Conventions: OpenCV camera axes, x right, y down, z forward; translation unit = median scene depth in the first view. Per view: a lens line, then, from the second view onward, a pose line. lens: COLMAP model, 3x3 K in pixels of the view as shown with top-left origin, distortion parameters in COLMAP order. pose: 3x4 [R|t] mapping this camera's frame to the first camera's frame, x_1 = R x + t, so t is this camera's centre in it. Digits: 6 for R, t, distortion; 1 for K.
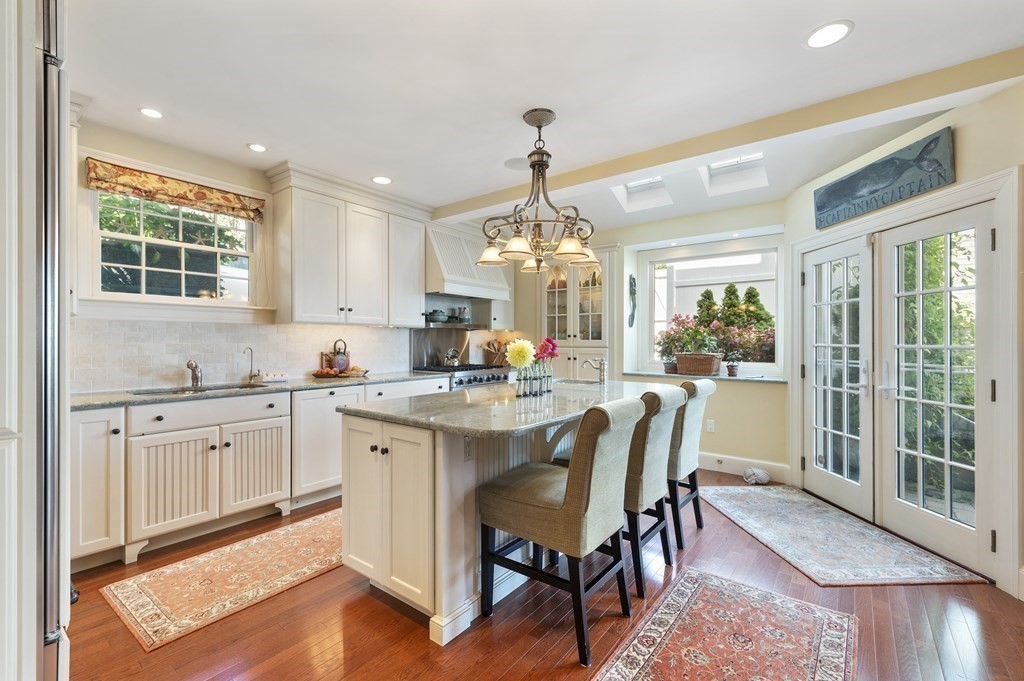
lens RADIAL K [[449.6, 0, 512.0], [0, 449.6, 340.5], [0, 0, 1]] dist [-0.000149, -0.000015]
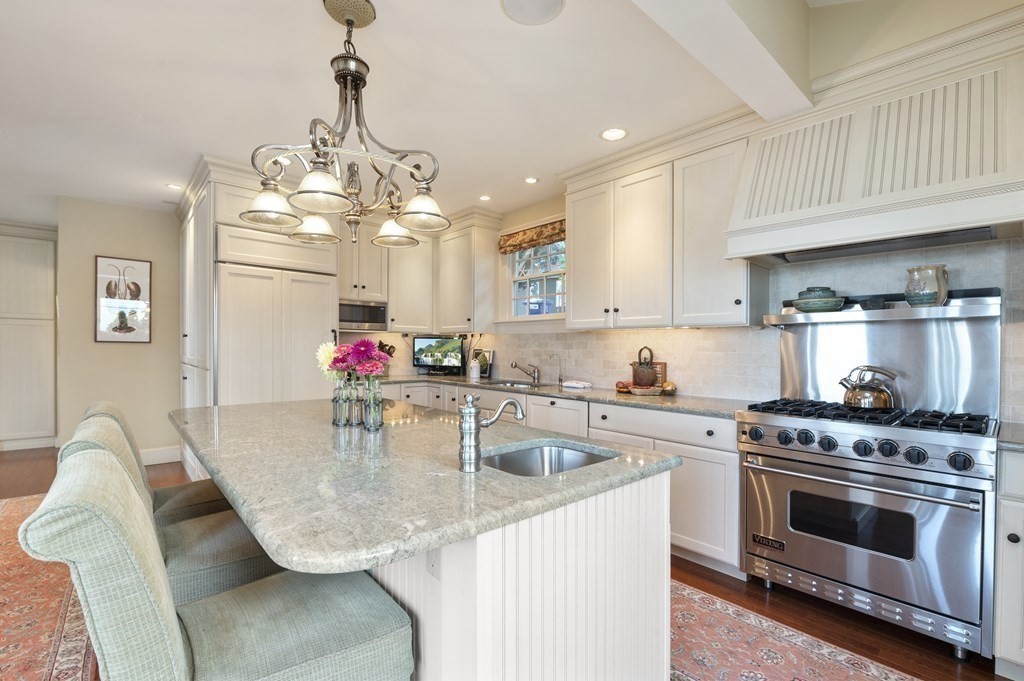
lens RADIAL K [[453.4, 0, 511.3], [0, 453.4, 345.7], [0, 0, 1]] dist [0.000517, 0.000014]
pose [[-0.183770, -0.001573, -0.982968, 0.489384], [-0.003030, 0.999995, -0.001034, -0.002834], [0.982965, 0.002788, -0.183774, 0.962774]]
